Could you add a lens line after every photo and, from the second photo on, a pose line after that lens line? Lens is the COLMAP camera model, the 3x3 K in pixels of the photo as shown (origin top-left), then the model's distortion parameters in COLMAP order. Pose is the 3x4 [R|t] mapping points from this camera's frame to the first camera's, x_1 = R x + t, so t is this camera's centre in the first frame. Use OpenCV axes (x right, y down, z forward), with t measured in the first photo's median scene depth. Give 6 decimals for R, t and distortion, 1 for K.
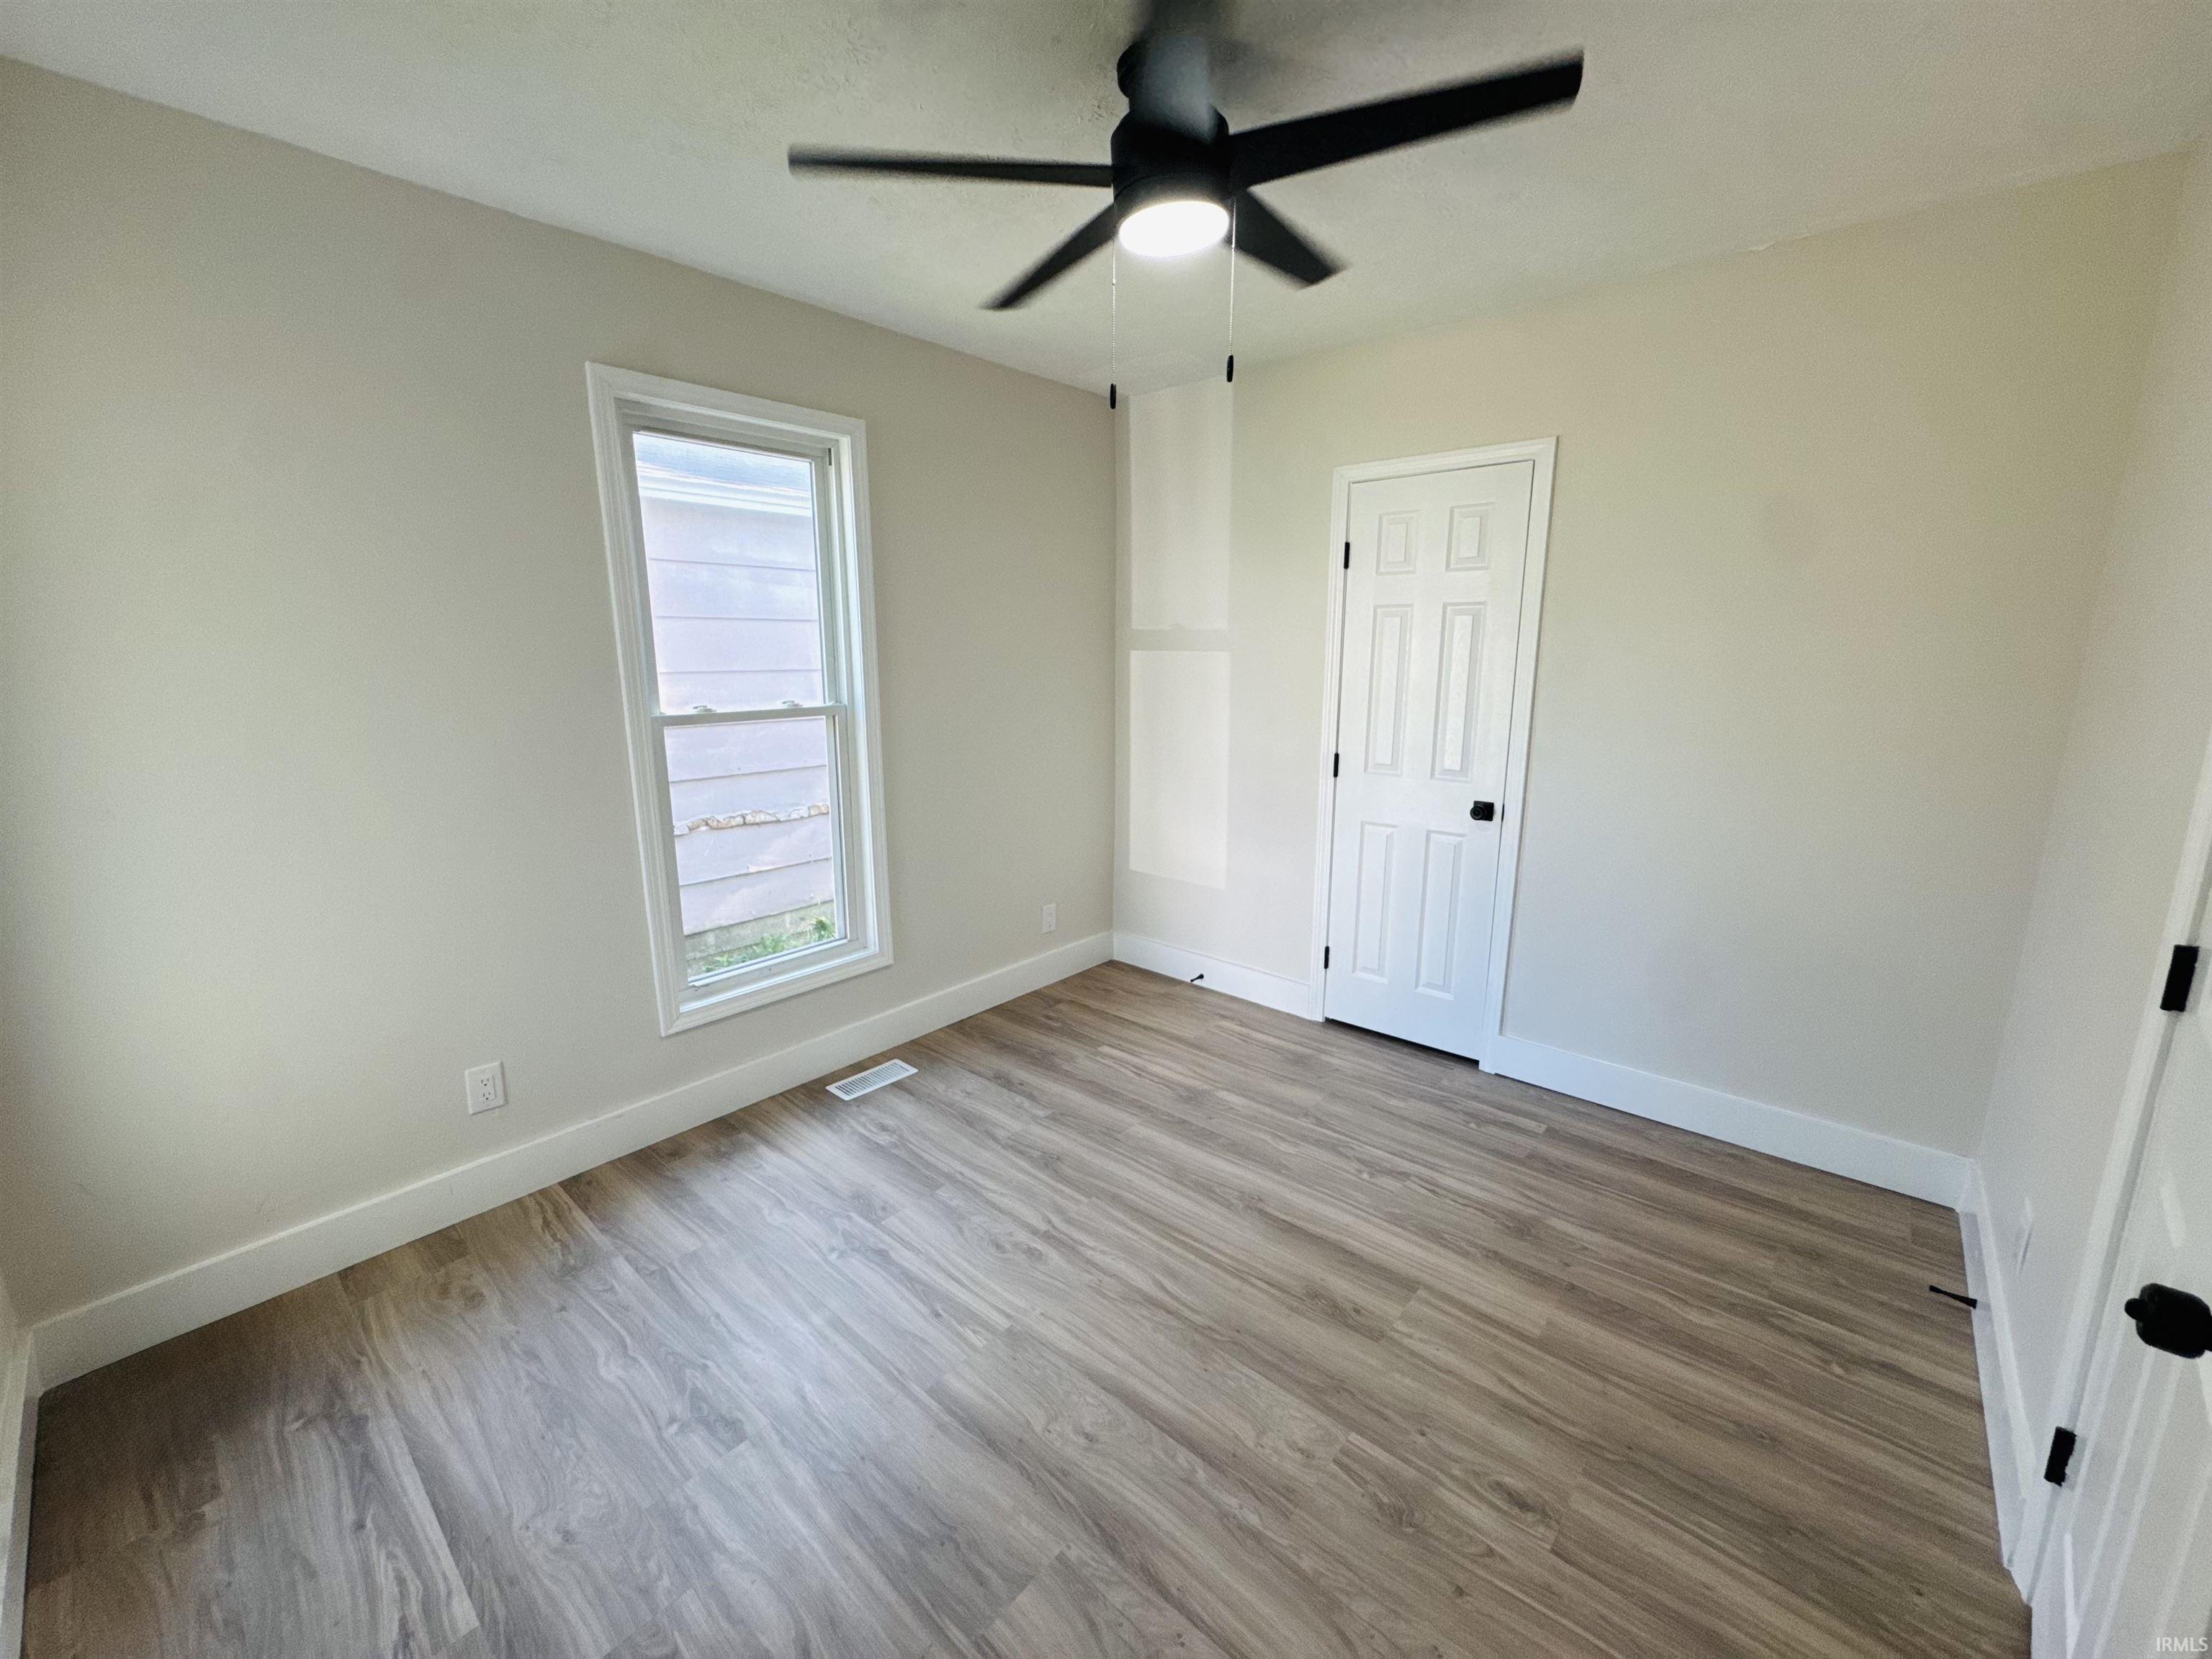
lens RADIAL K [[874.5, 0, 1106.0], [0, 874.5, 829.5], [0, 0, 1]] dist [0.003218, 0.000129]
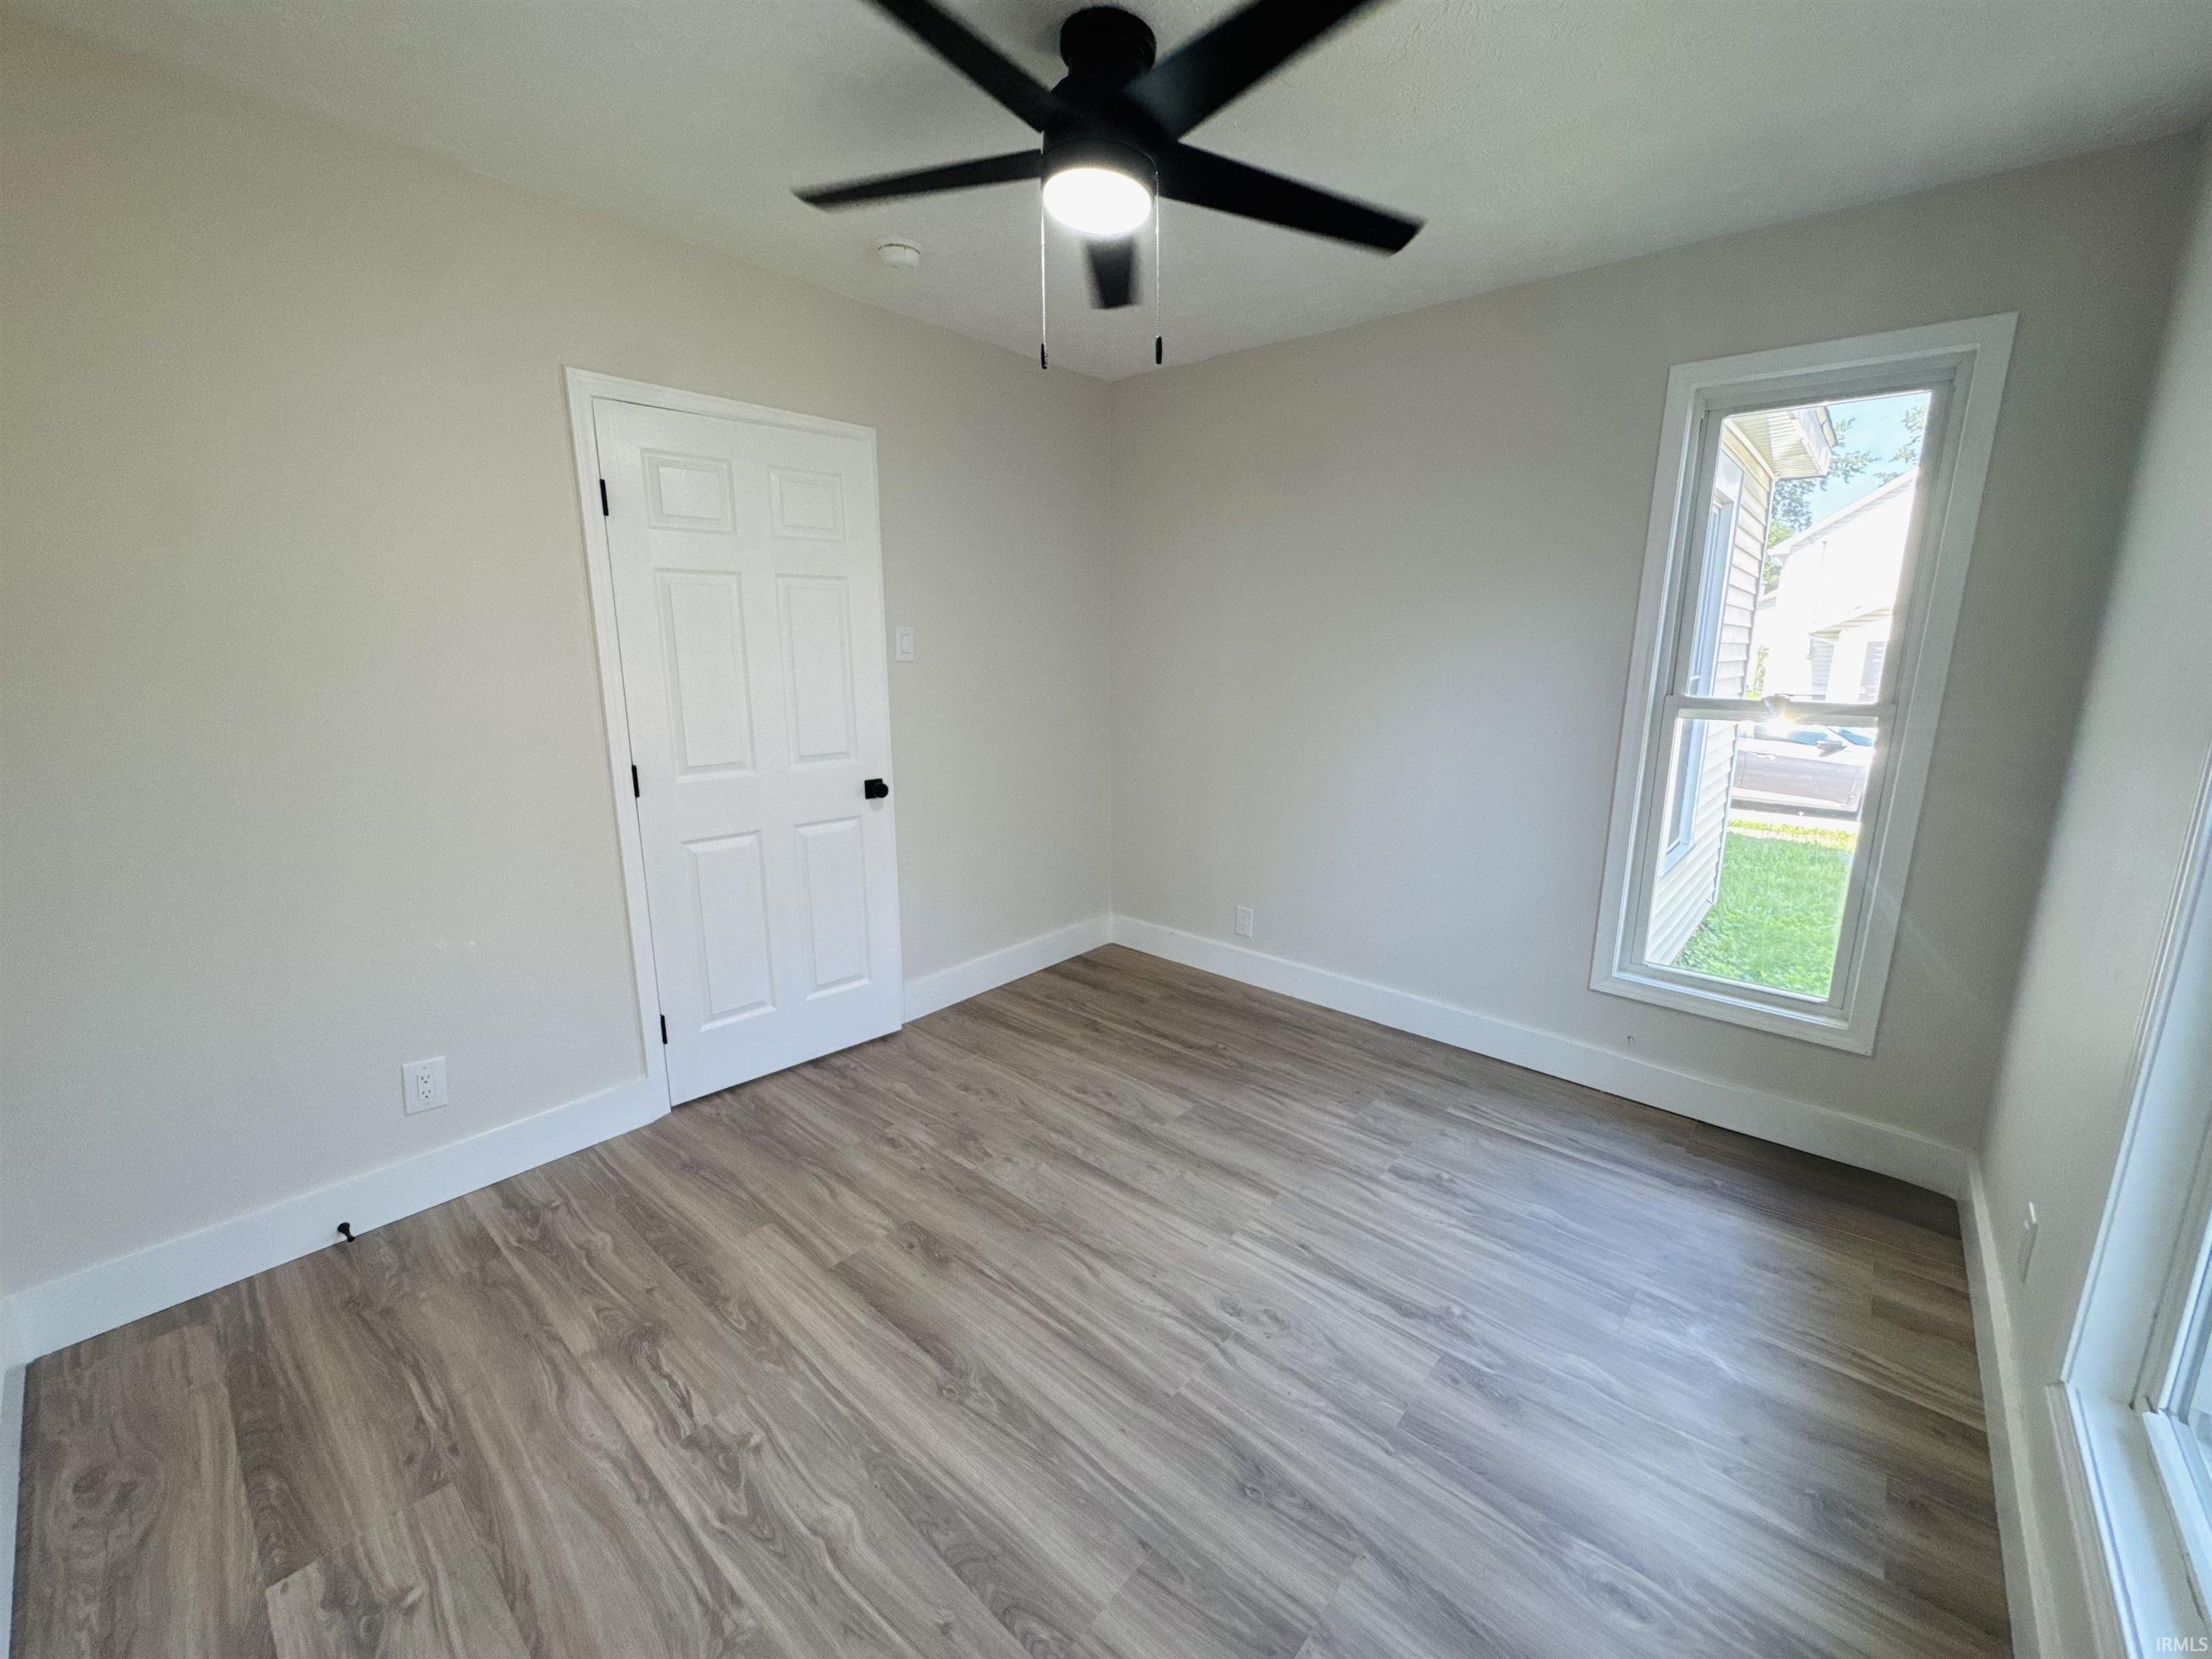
lens RADIAL K [[888.2, 0, 1106.0], [0, 888.2, 829.5], [0, 0, 1]] dist [-0.000756, -0.000059]
pose [[-0.999989, -0.004438, 0.001314, 0.045708], [-0.003534, 0.915541, 0.402210, -0.321890], [-0.002988, 0.402201, -0.915547, 1.636217]]
